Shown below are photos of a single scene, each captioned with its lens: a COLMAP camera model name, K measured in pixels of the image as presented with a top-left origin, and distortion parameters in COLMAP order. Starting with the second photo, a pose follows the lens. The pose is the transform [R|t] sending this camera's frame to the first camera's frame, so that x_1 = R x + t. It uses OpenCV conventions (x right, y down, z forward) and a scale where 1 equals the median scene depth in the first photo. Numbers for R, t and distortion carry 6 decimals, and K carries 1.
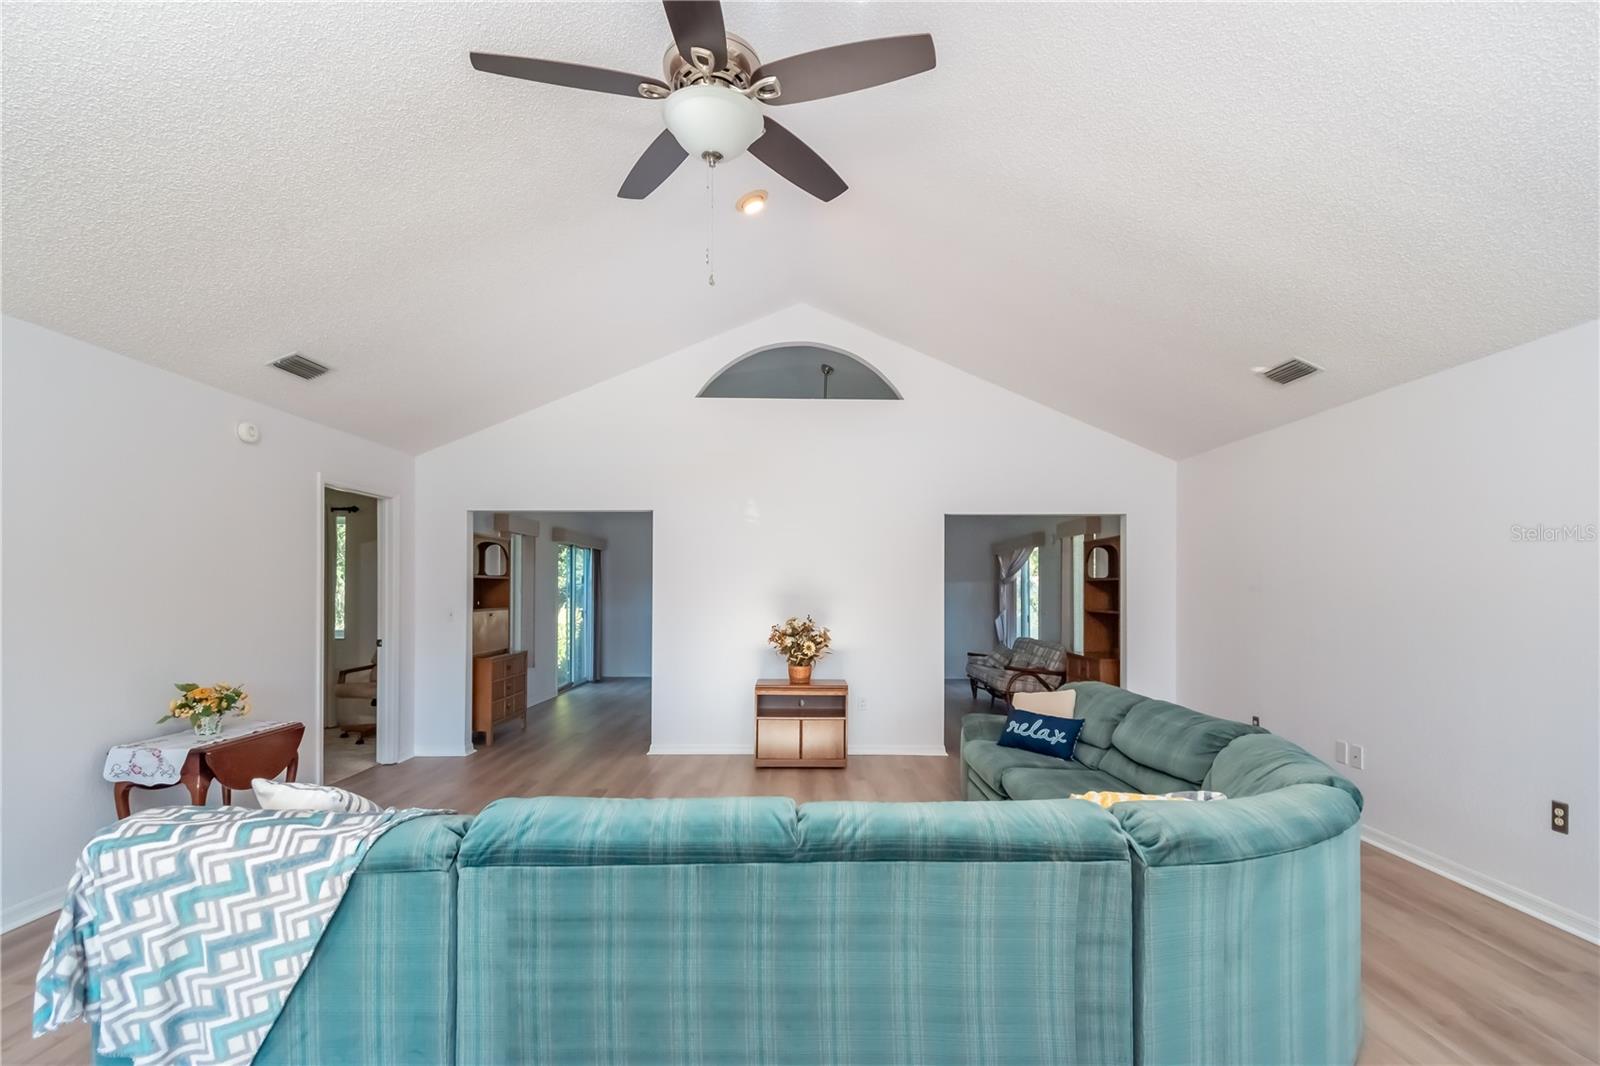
lens RADIAL K [[713.9, 0, 821.3], [0, 713.9, 588.4], [0, 0, 1]] dist [0.030273, -0.027750]
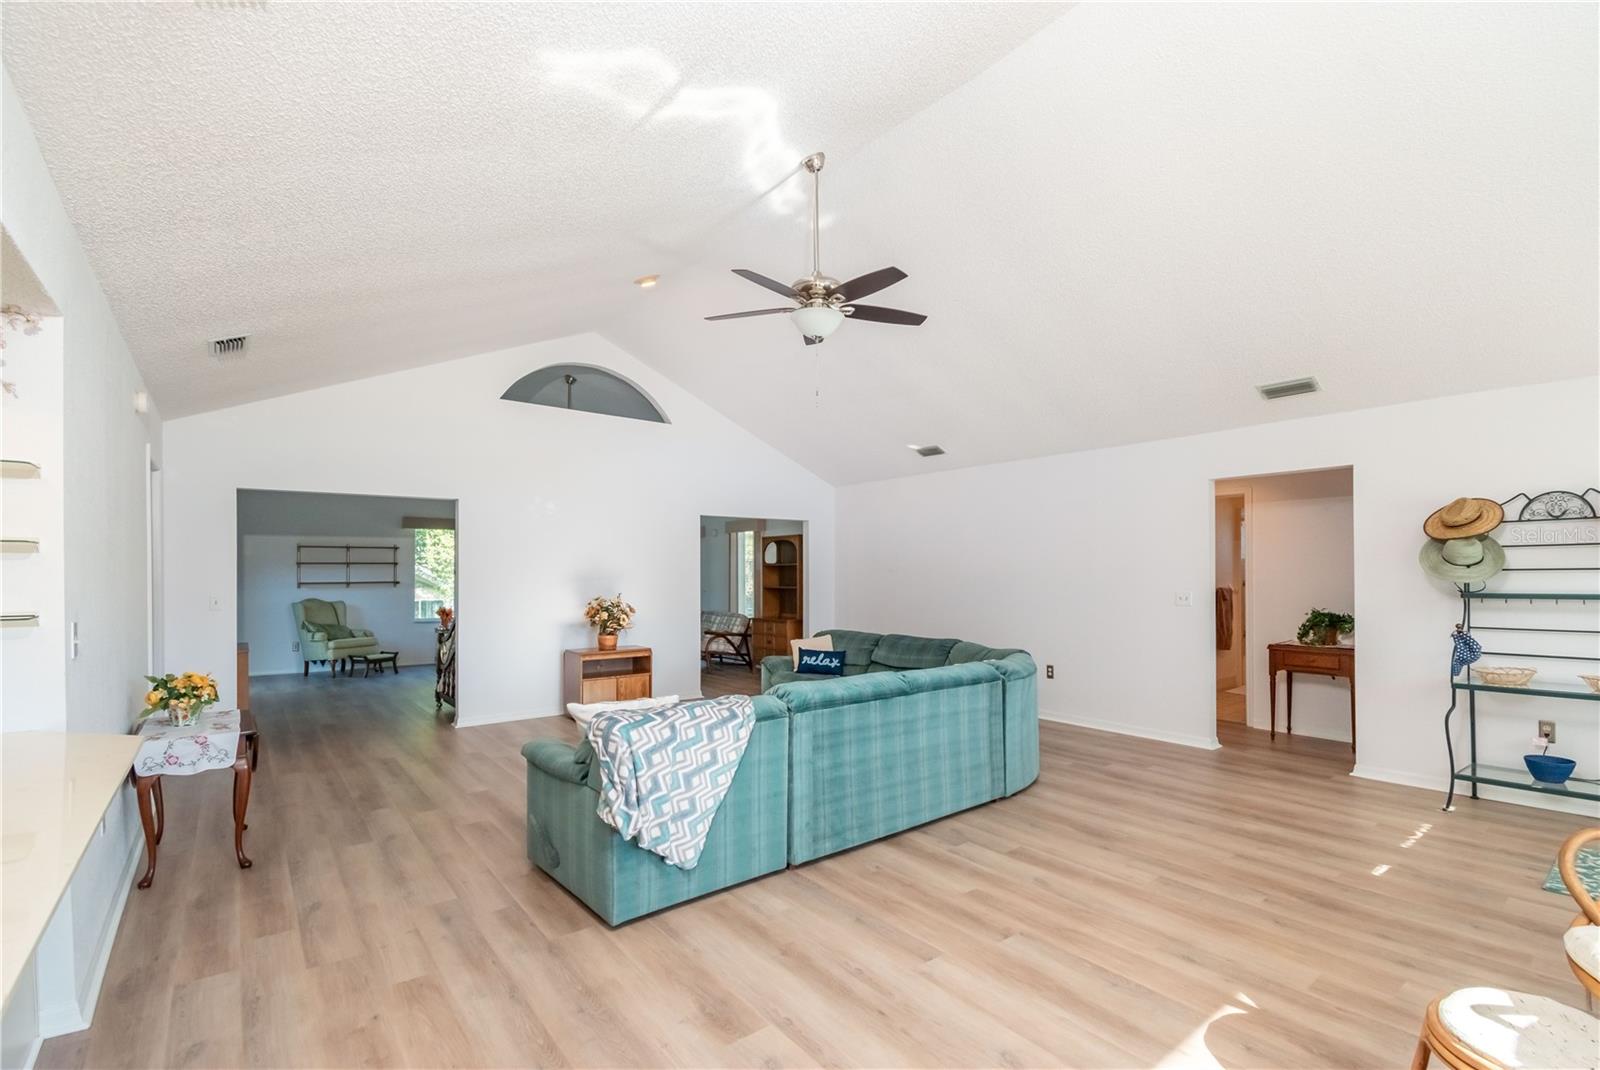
lens RADIAL K [[721.4, 0, 803.9], [0, 721.4, 564.5], [0, 0, 1]] dist [0.003213, -0.001299]
pose [[0.792571, 0.002043, 0.609776, -0.963453], [0.002992, 0.999969, -0.007239, -0.003512], [-0.609773, 0.007561, 0.792540, -0.333397]]
